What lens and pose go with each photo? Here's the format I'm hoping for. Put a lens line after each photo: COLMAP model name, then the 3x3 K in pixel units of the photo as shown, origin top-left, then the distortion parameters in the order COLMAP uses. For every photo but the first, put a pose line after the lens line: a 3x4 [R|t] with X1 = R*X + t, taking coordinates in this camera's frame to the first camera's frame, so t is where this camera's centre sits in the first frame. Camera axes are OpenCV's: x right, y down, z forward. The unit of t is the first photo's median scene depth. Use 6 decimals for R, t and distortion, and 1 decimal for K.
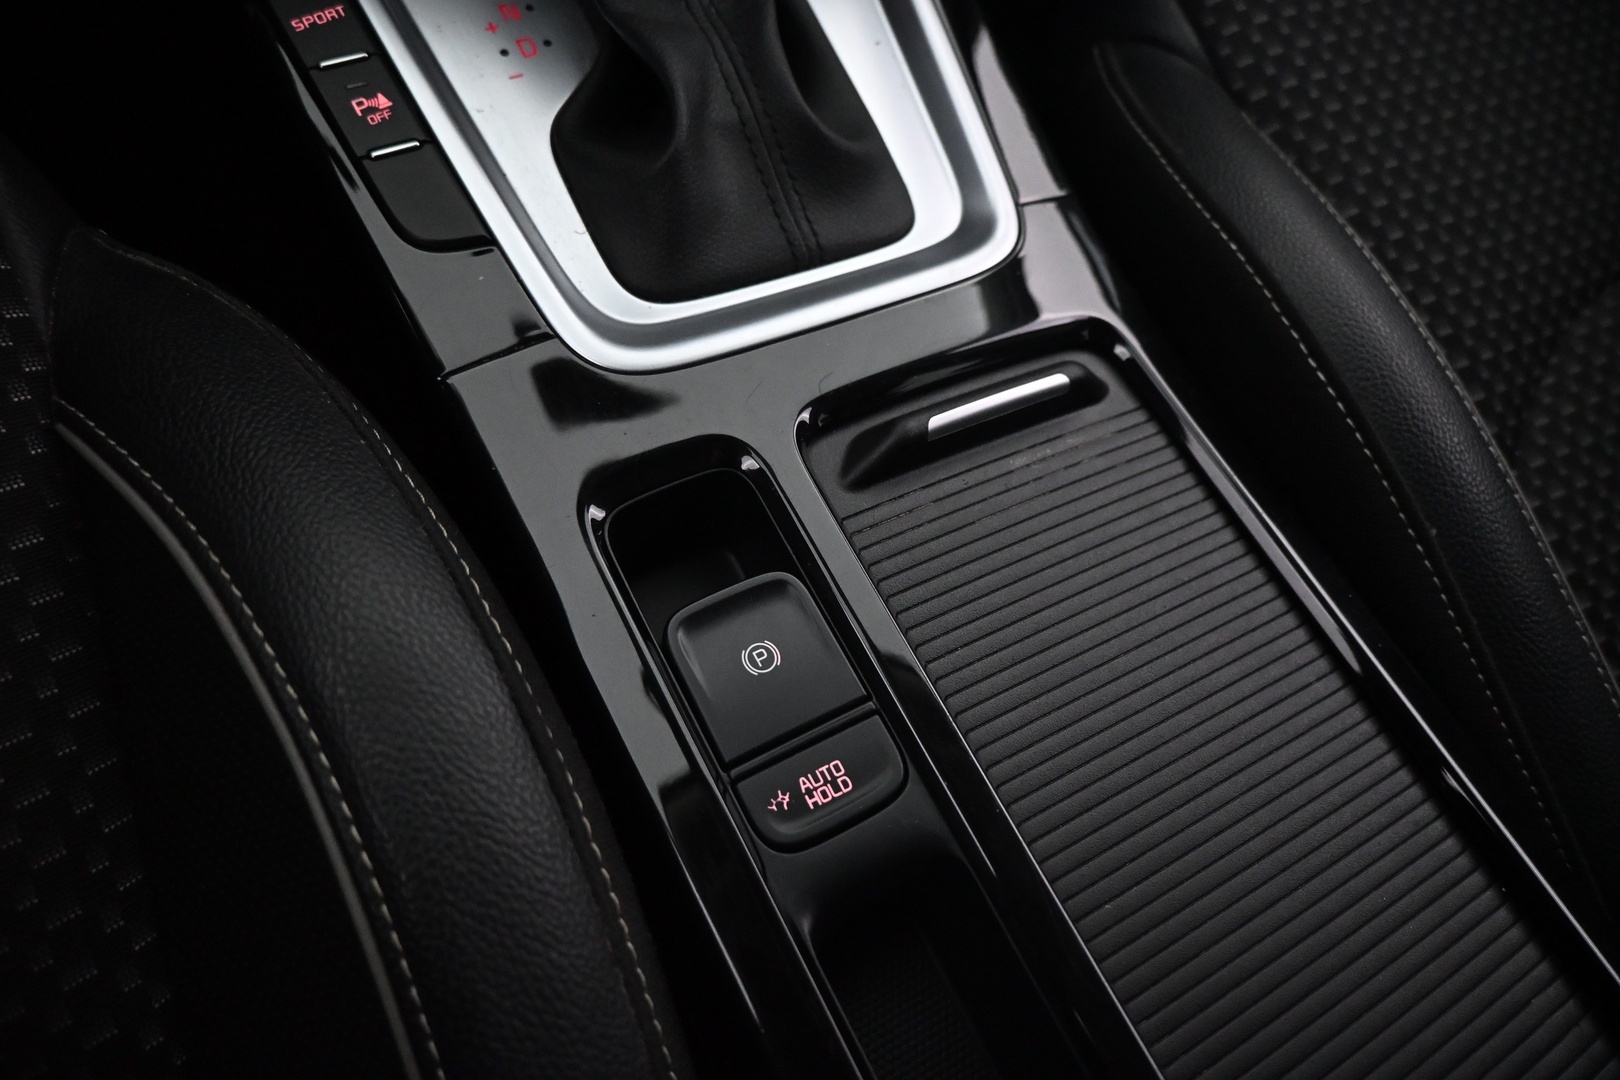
lens RADIAL K [[1121.2, 0, 811.7], [0, 1121.2, 531.0], [0, 0, 1]] dist [-0.006557, 0.002232]
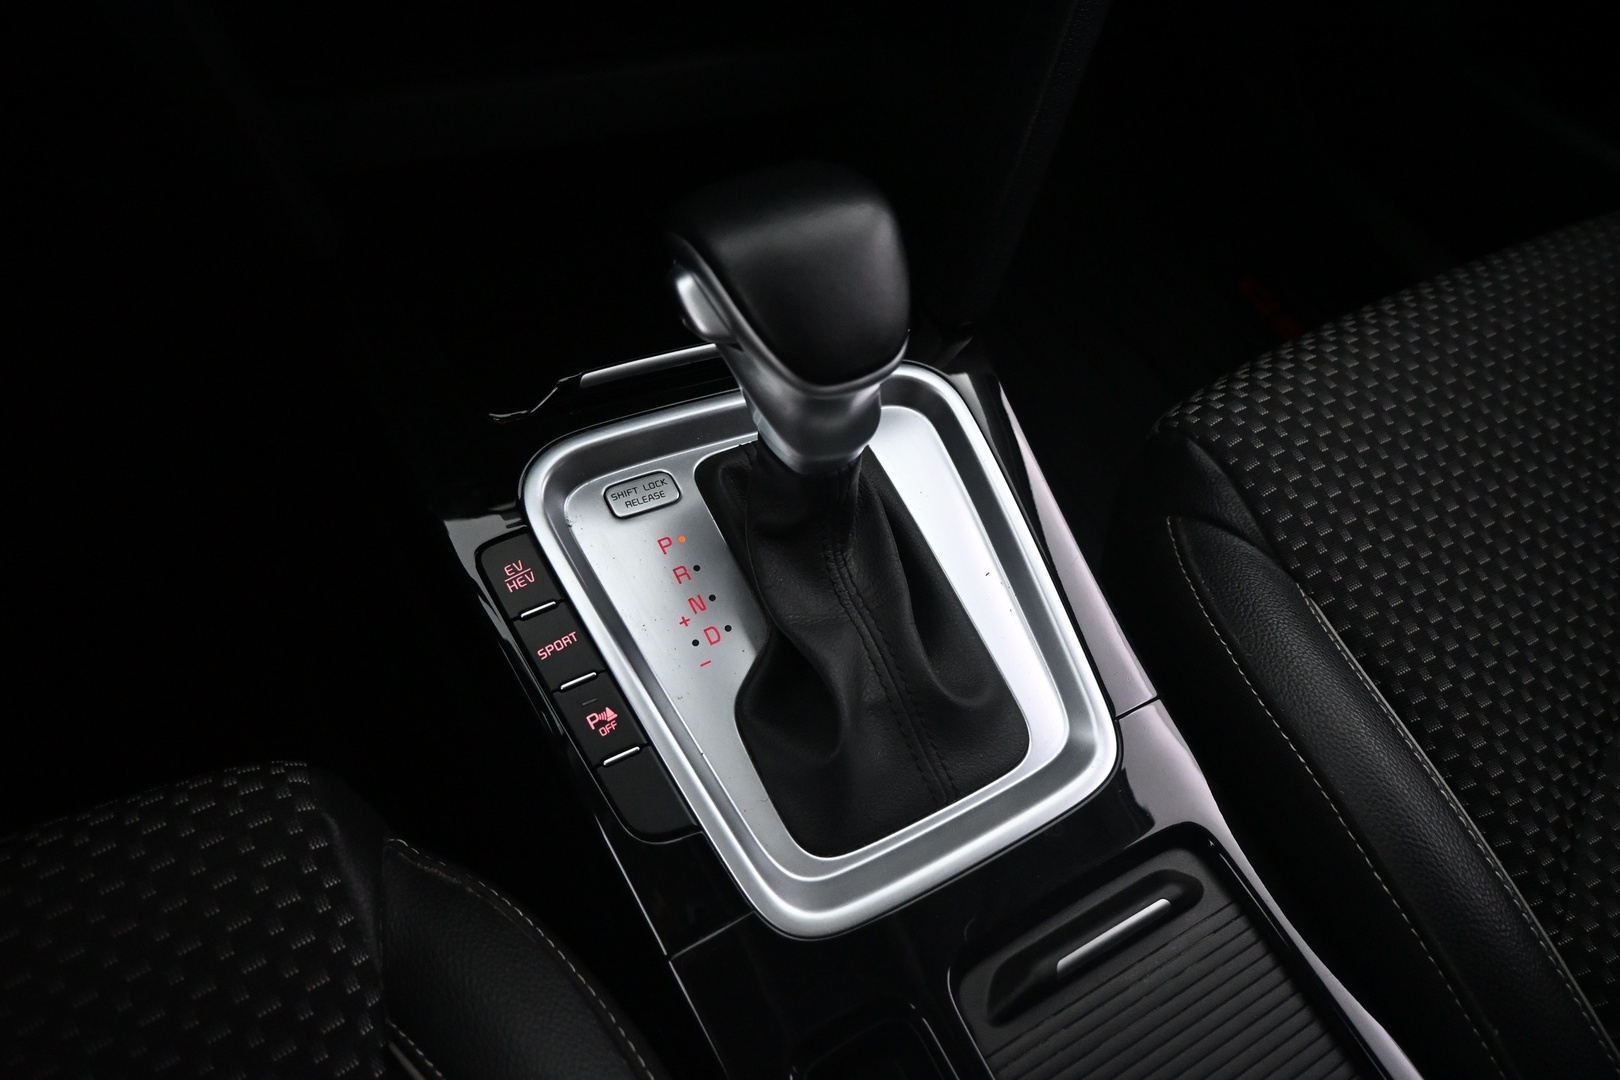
lens RADIAL K [[1125.3, 0, 809.6], [0, 1125.3, 507.8], [0, 0, 1]] dist [0.007598, -0.011876]
pose [[0.997229, -0.043216, -0.060556, -0.064913], [0.037636, 0.995191, -0.090432, -0.465358], [0.064173, 0.087902, 0.994060, -0.264180]]
